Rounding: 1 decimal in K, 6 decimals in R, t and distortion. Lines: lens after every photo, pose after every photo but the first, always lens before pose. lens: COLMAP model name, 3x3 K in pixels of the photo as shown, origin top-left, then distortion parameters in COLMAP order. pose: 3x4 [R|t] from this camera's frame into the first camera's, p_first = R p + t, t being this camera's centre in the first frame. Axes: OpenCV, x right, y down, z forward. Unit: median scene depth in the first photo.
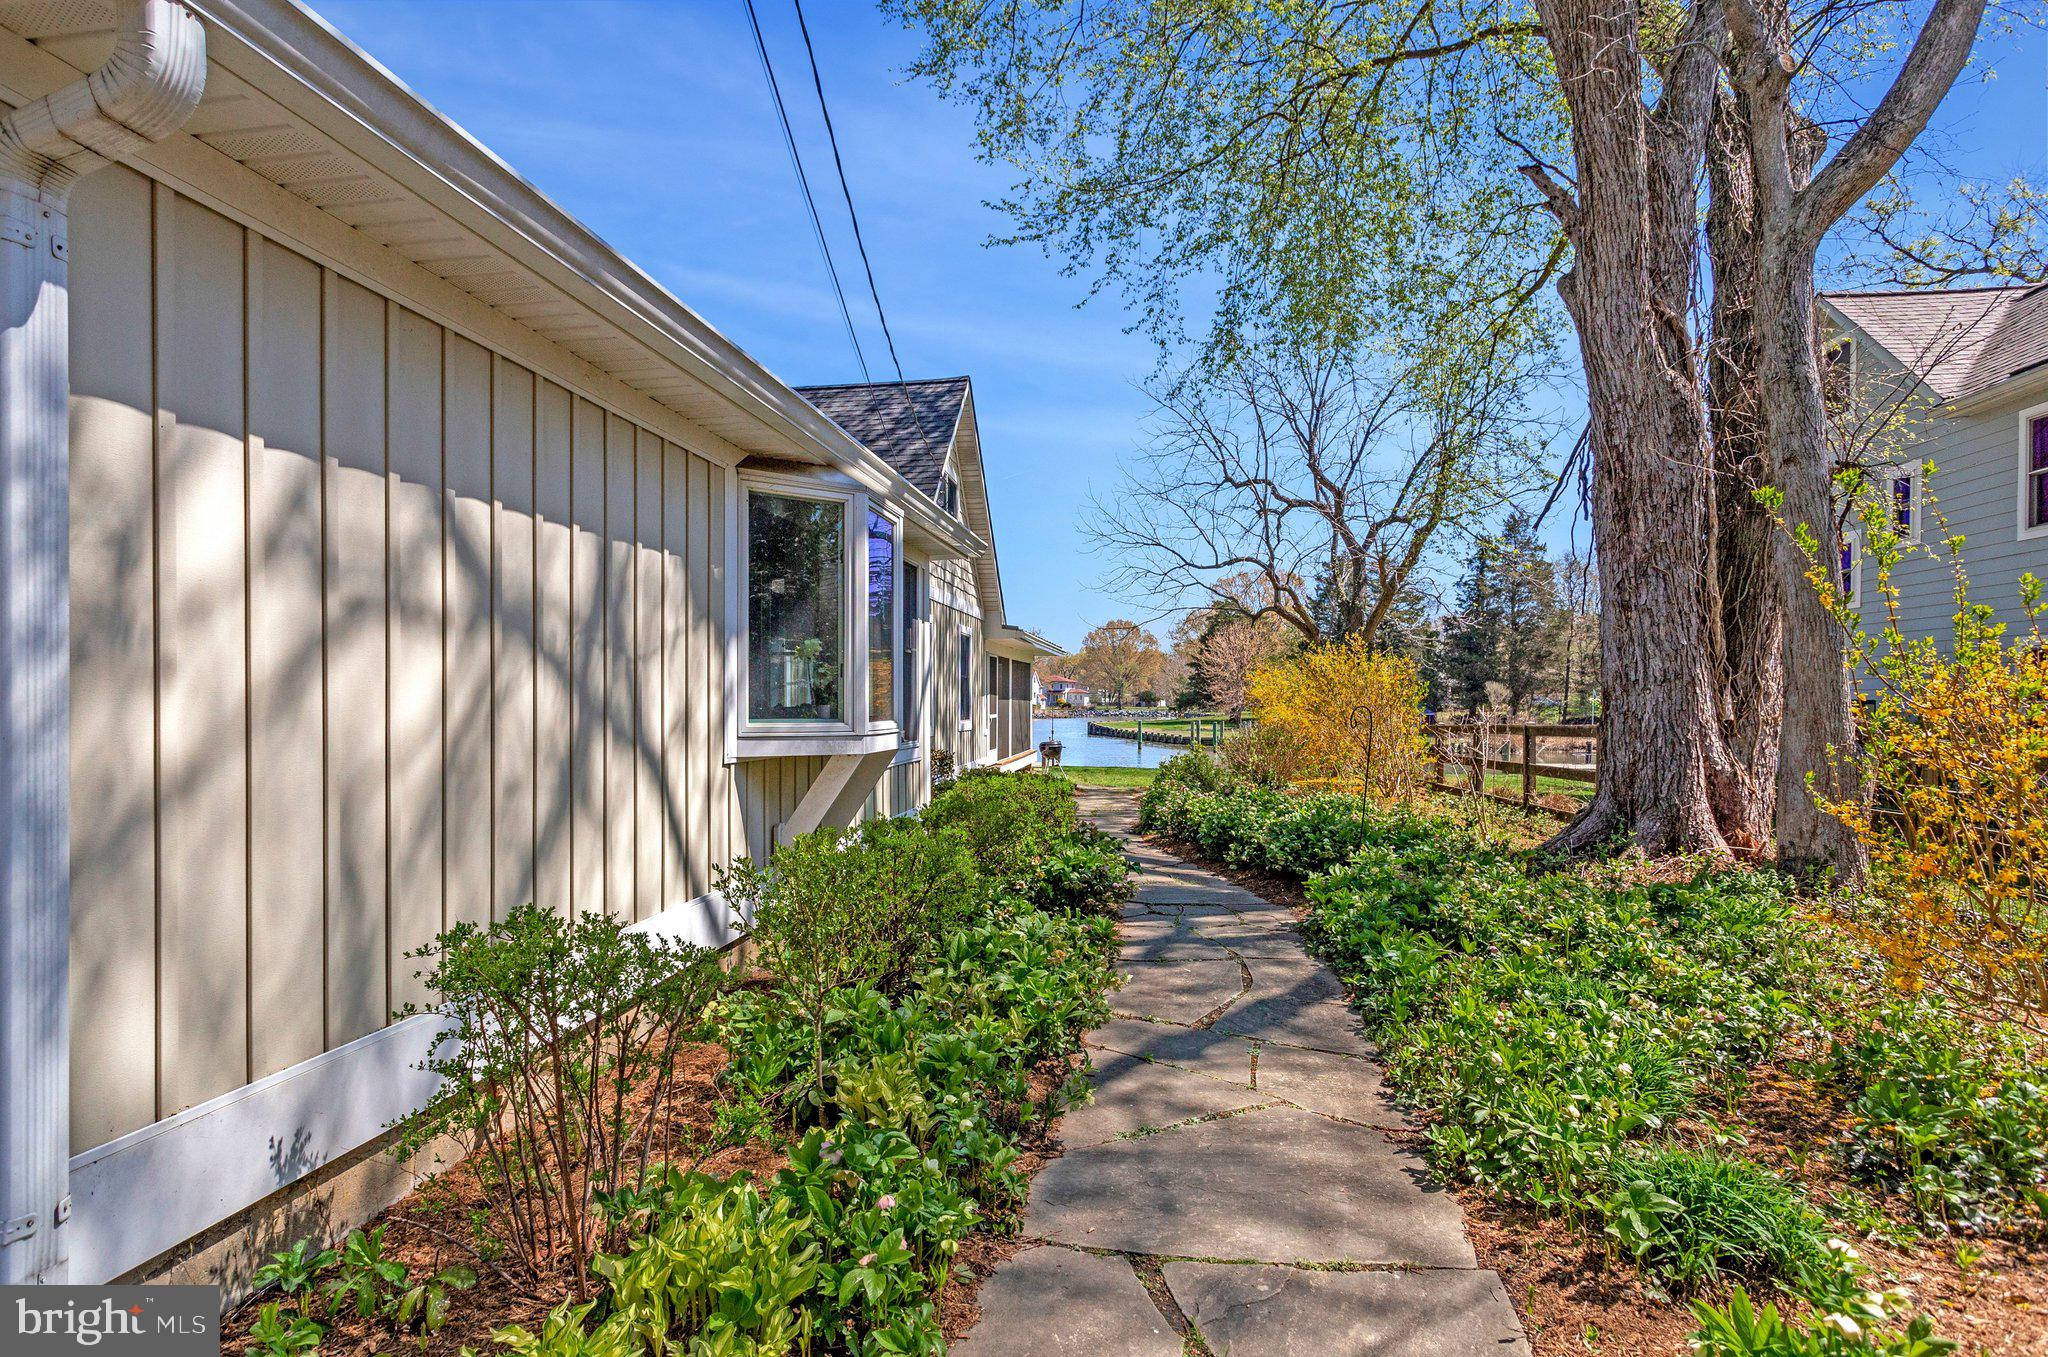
lens RADIAL K [[1025.2, 0, 1014.0], [0, 1025.2, 694.1], [0, 0, 1]] dist [-0.006721, 0.002640]
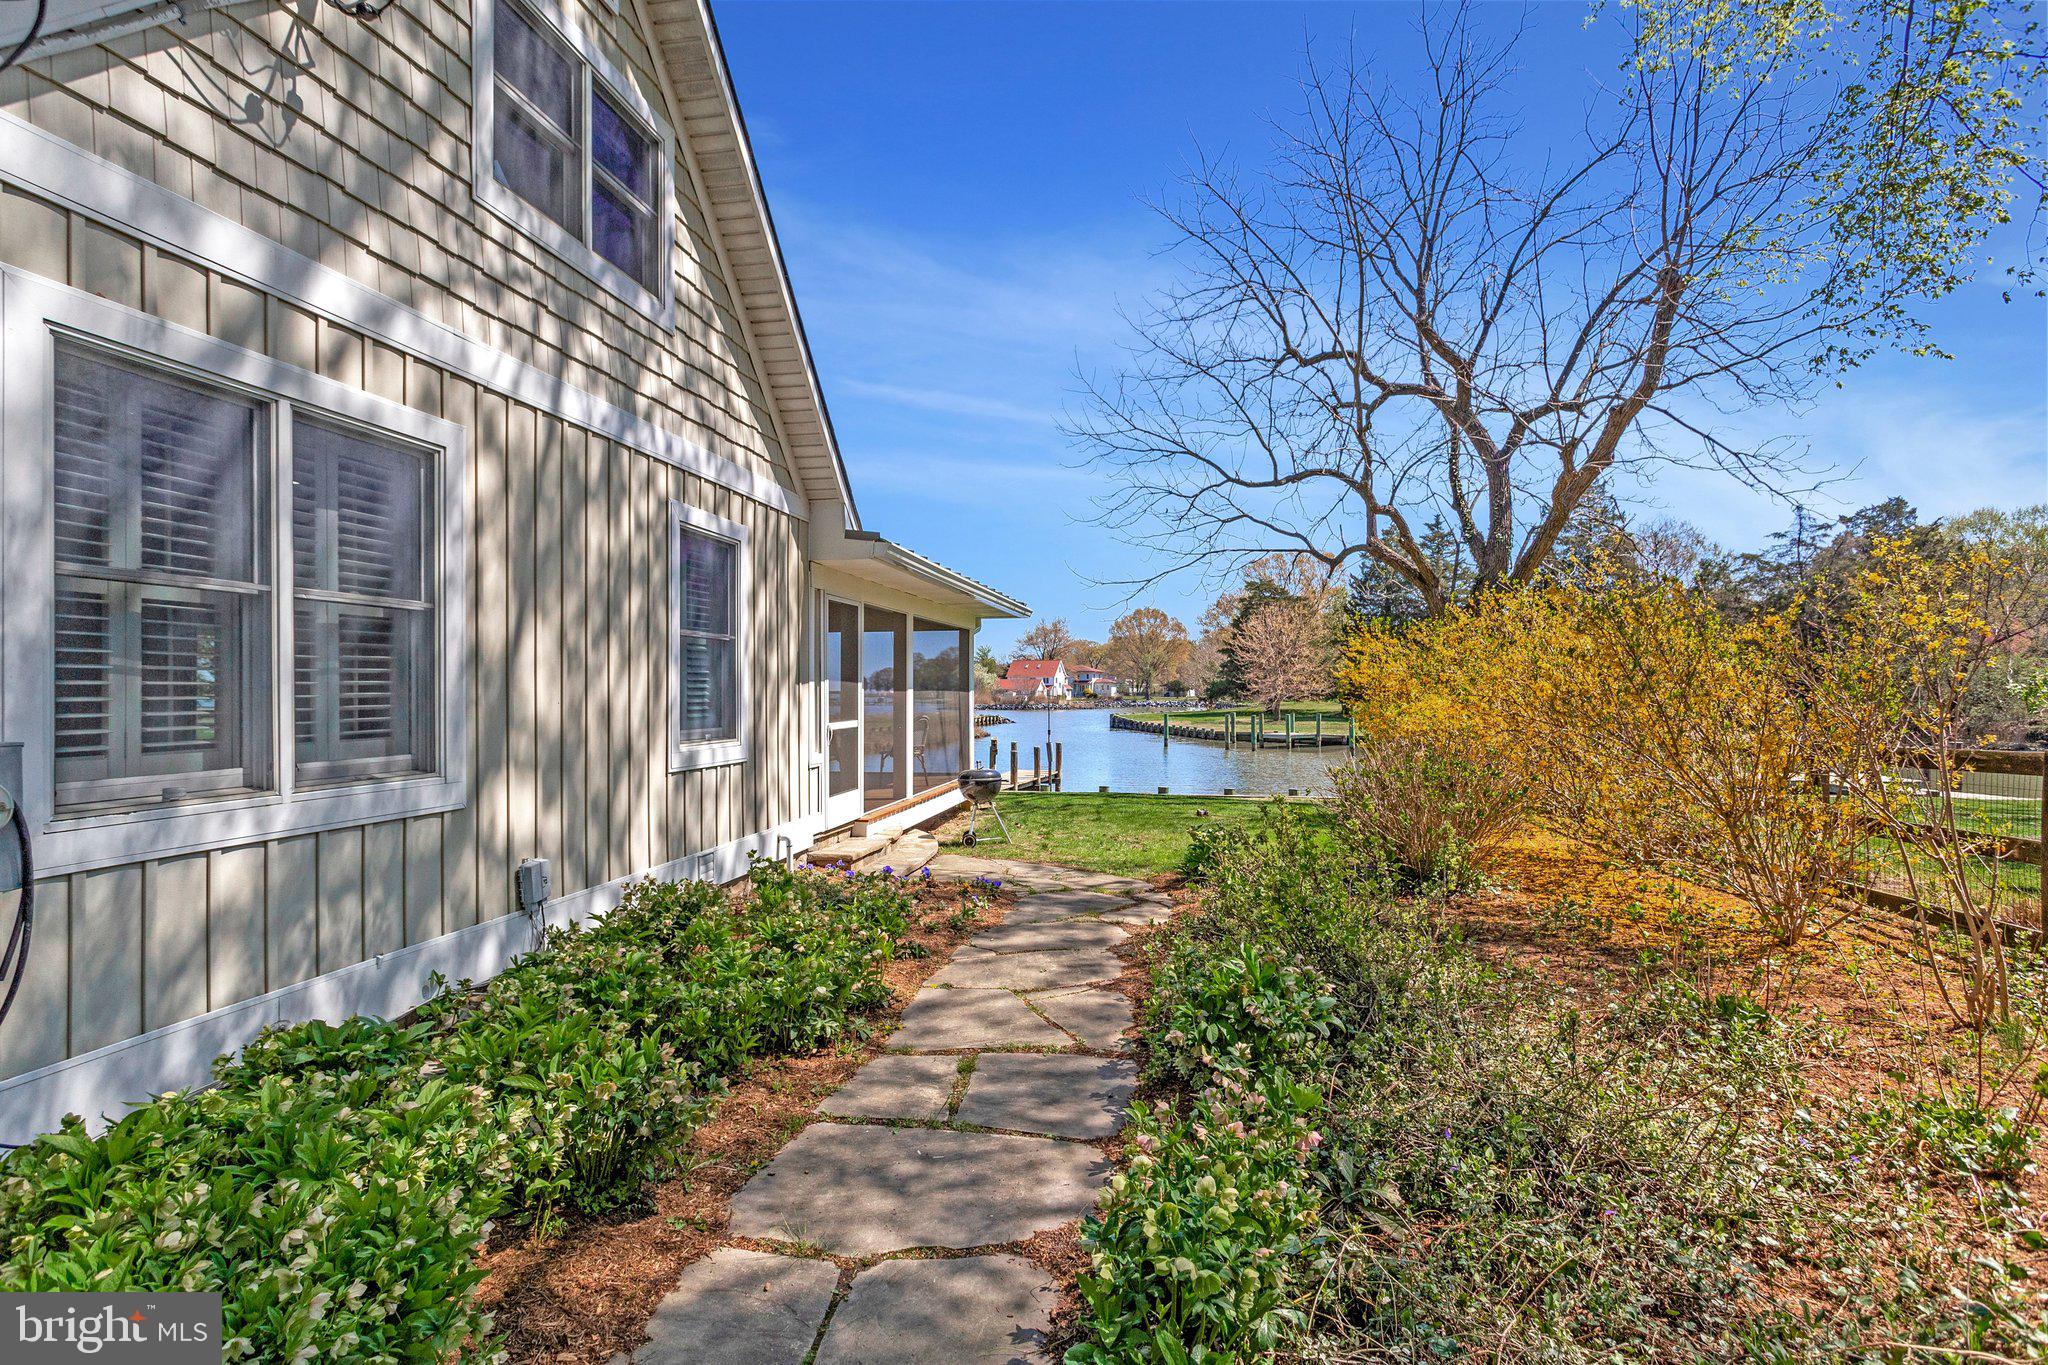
lens RADIAL K [[1025.2, 0, 1015.9], [0, 1025.2, 679.8], [0, 0, 1]] dist [-0.006721, 0.002640]
pose [[0.999636, -0.006389, -0.026202, 0.165291], [0.006257, 0.999967, -0.005106, 0.006327], [0.026233, 0.004941, 0.999644, 1.159654]]
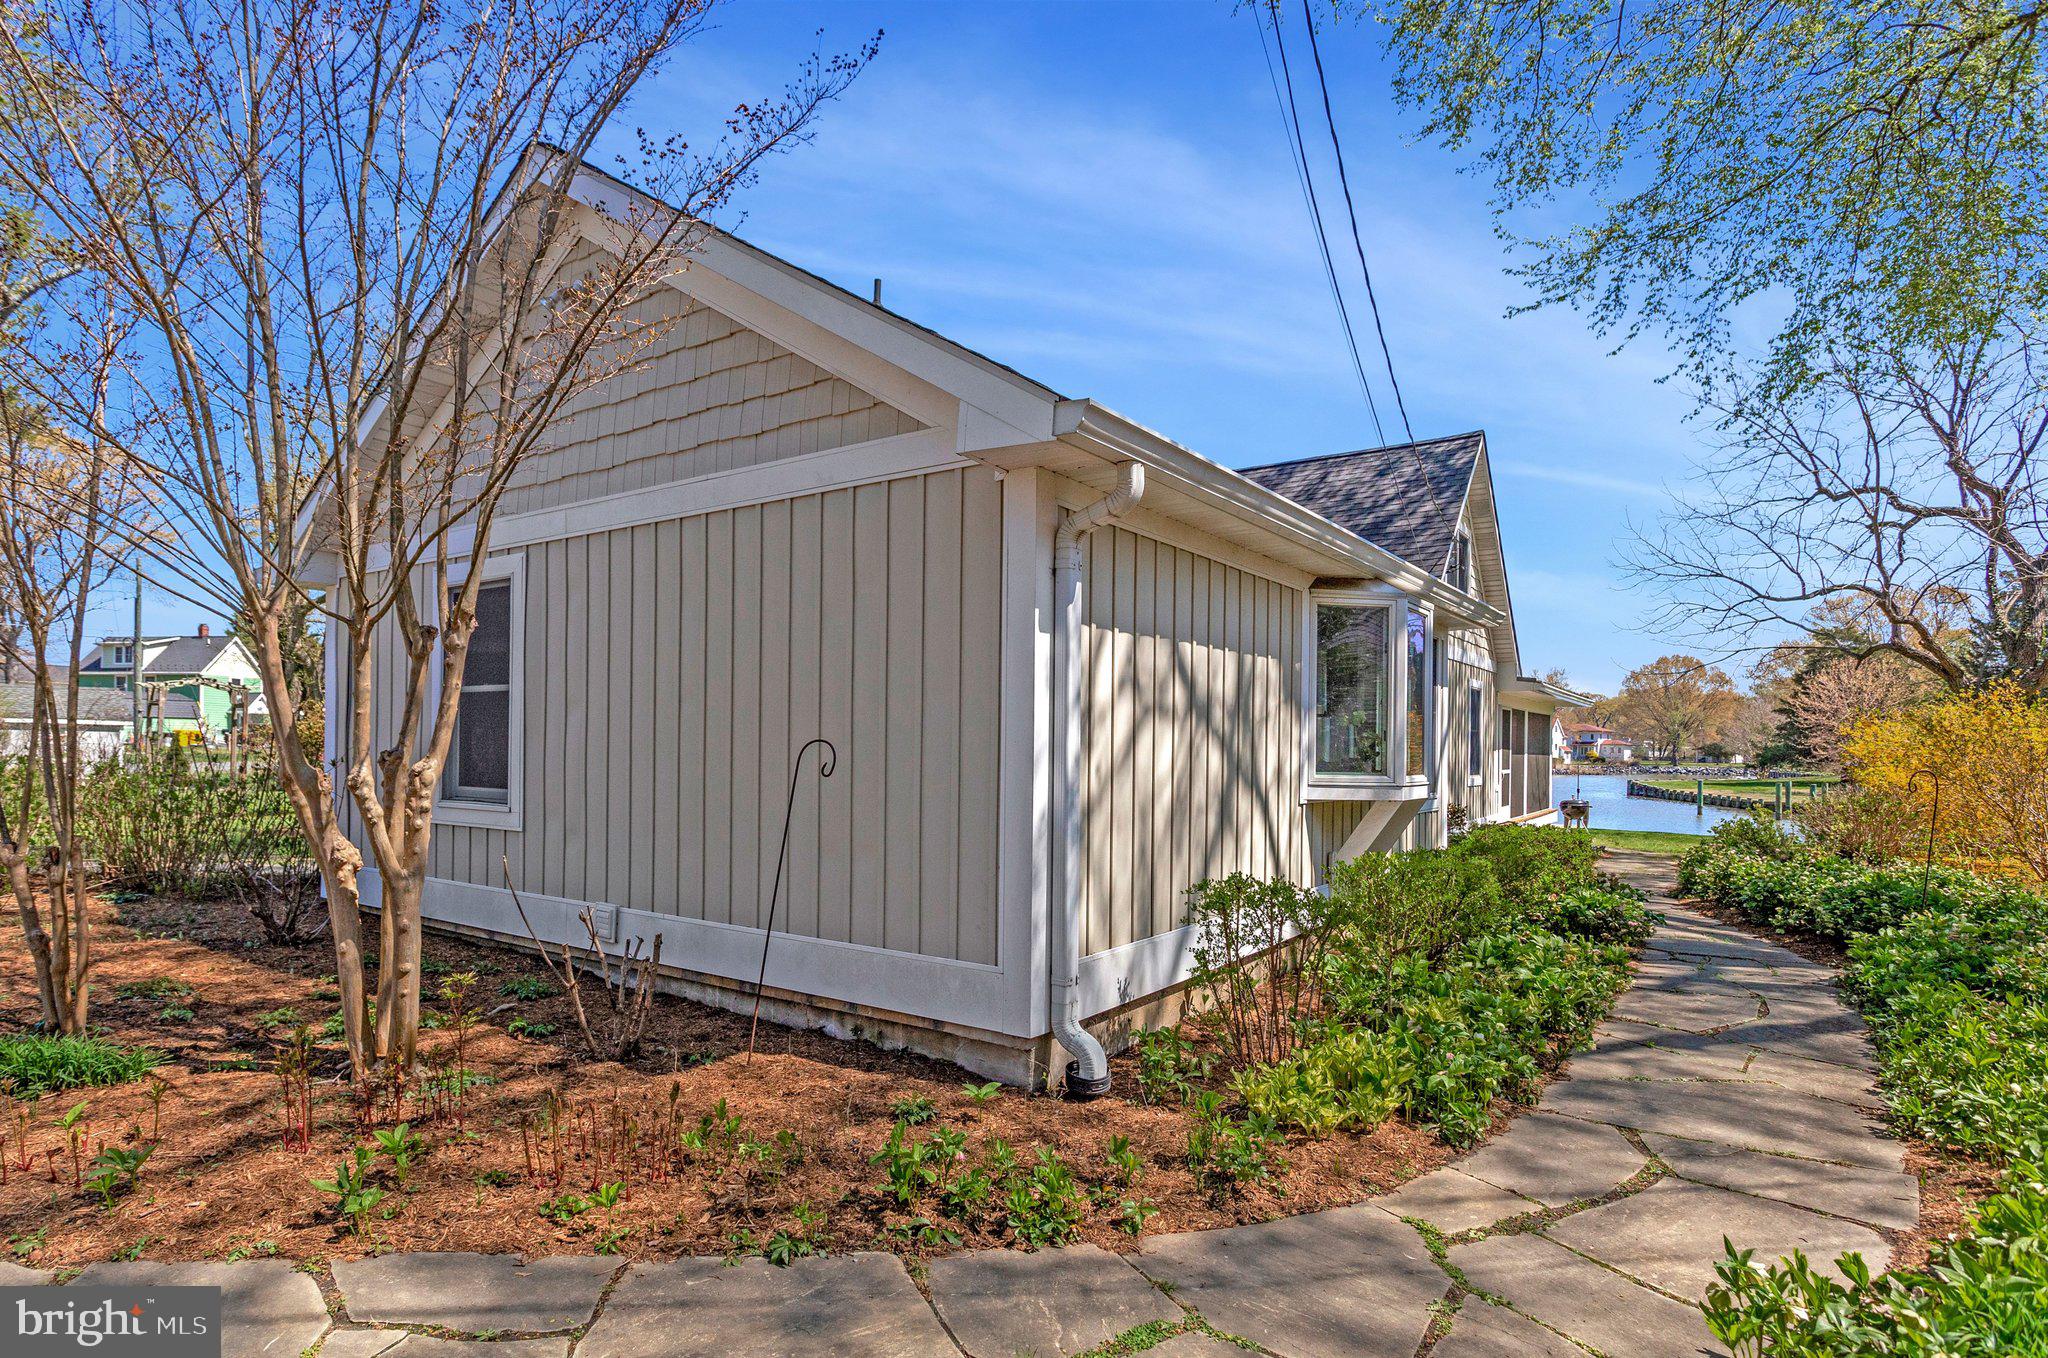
lens RADIAL K [[1081.7, 0, 985.1], [0, 1081.7, 744.1], [0, 0, 1]] dist [-0.002693, 0.004335]
pose [[0.893496, 0.008765, -0.448986, -0.003556], [-0.008294, 0.999961, 0.003017, -0.007834], [0.448995, 0.001028, 0.893534, -0.281897]]
